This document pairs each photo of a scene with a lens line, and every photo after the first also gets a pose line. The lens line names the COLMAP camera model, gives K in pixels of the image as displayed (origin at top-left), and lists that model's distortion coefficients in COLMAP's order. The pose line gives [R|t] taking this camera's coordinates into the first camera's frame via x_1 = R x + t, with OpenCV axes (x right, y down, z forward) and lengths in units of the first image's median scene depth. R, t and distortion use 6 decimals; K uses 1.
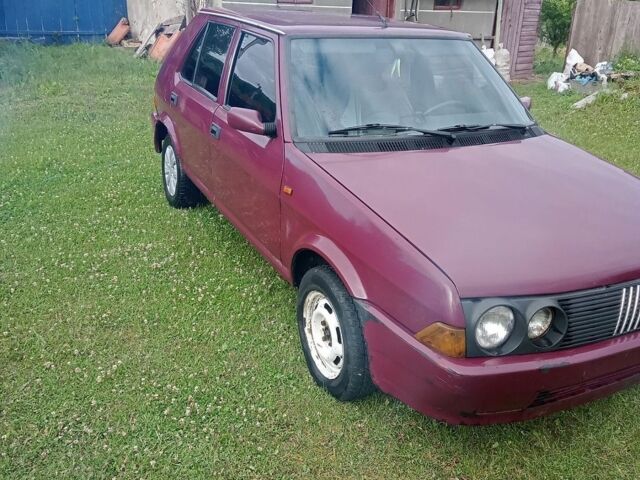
lens RADIAL K [[611.1, 0, 320.0], [0, 611.1, 240.0], [0, 0, 1]] dist [0.120028, -0.212627]
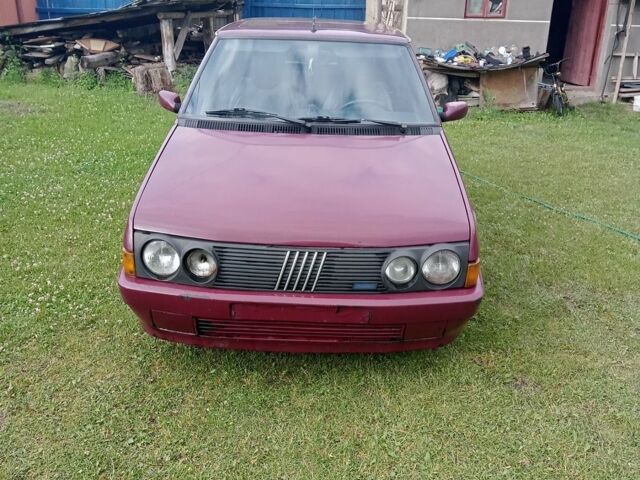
lens RADIAL K [[611.1, 0, 320.0], [0, 611.1, 240.0], [0, 0, 1]] dist [0.120028, -0.212627]
pose [[0.885706, 0.149366, -0.439562, 0.761871], [-0.162110, 0.986735, 0.008651, 0.027976], [0.435023, 0.063596, 0.898170, 0.005087]]
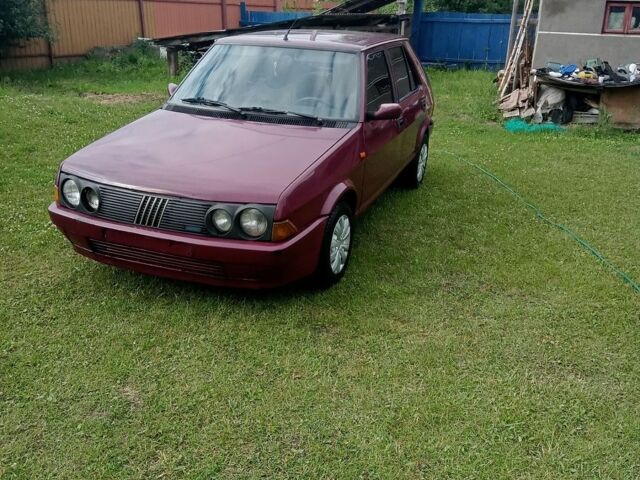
lens RADIAL K [[611.1, 0, 320.0], [0, 611.1, 240.0], [0, 0, 1]] dist [0.120028, -0.212627]
pose [[0.661504, 0.240137, -0.710456, 1.404612], [-0.278528, 0.958256, 0.064558, -0.028585], [0.696301, 0.155176, 0.700775, 0.174905]]
